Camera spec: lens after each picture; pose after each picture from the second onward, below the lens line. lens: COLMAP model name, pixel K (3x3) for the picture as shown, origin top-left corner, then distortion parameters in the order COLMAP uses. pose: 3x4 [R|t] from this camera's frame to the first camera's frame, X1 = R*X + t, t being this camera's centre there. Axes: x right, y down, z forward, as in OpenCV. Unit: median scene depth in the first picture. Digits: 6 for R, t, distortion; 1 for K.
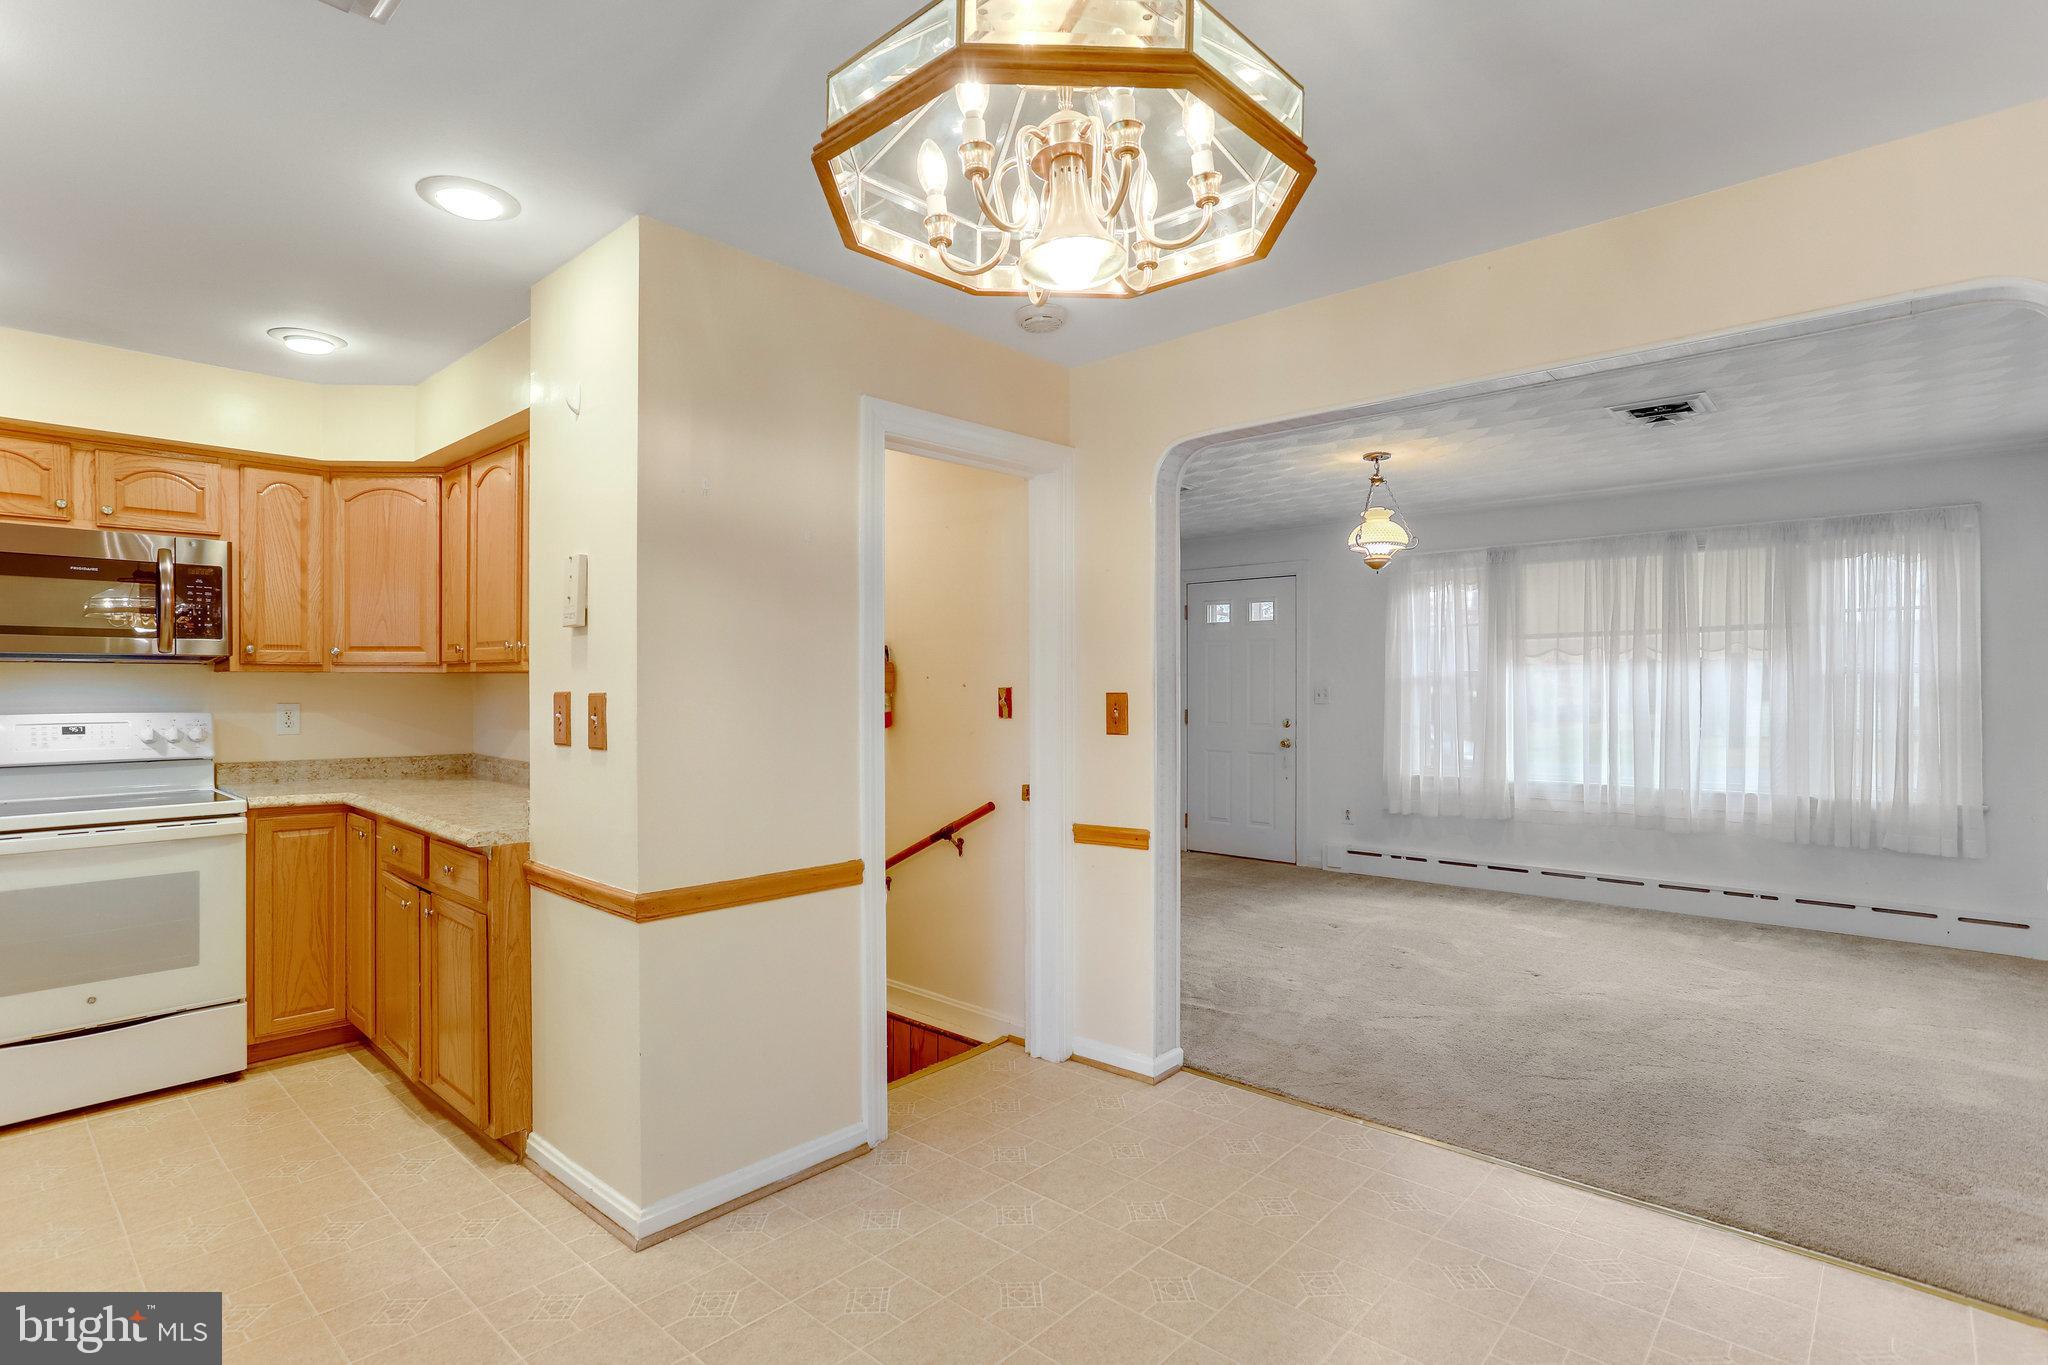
lens RADIAL K [[1008.6, 0, 1021.0], [0, 1008.6, 676.9], [0, 0, 1]] dist [-0.041308, 0.020518]
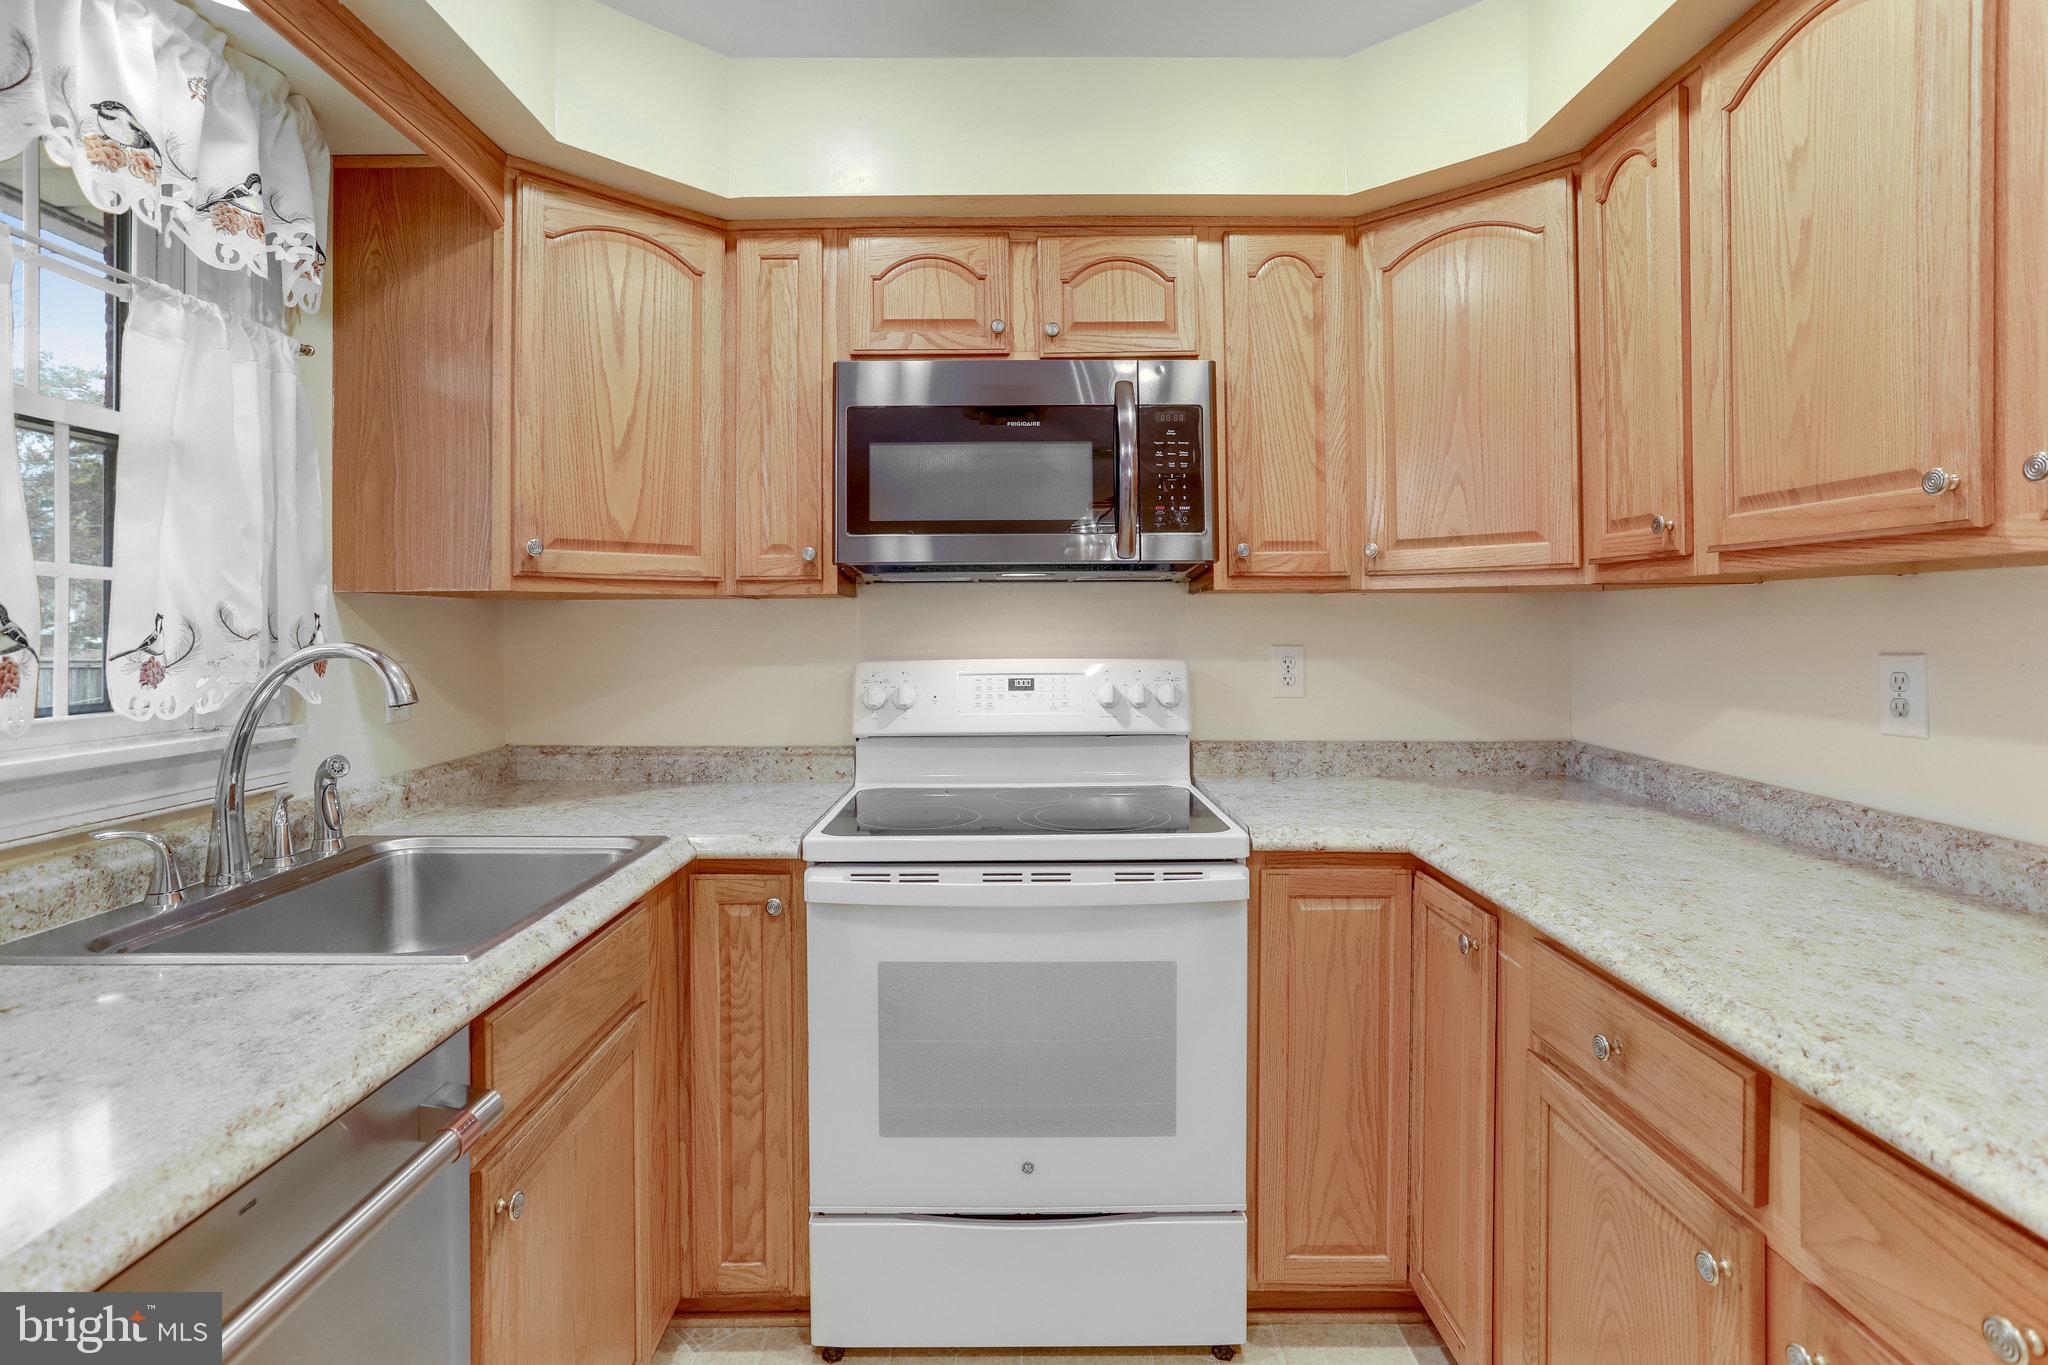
lens RADIAL K [[1006.2, 0, 1021.6], [0, 1006.2, 674.0], [0, 0, 1]] dist [-0.045149, 0.031047]
pose [[0.679684, 0.031387, -0.732833, -0.451400], [0.011992, 0.998475, 0.053887, 0.010491], [0.733407, -0.045415, 0.678271, 0.526899]]
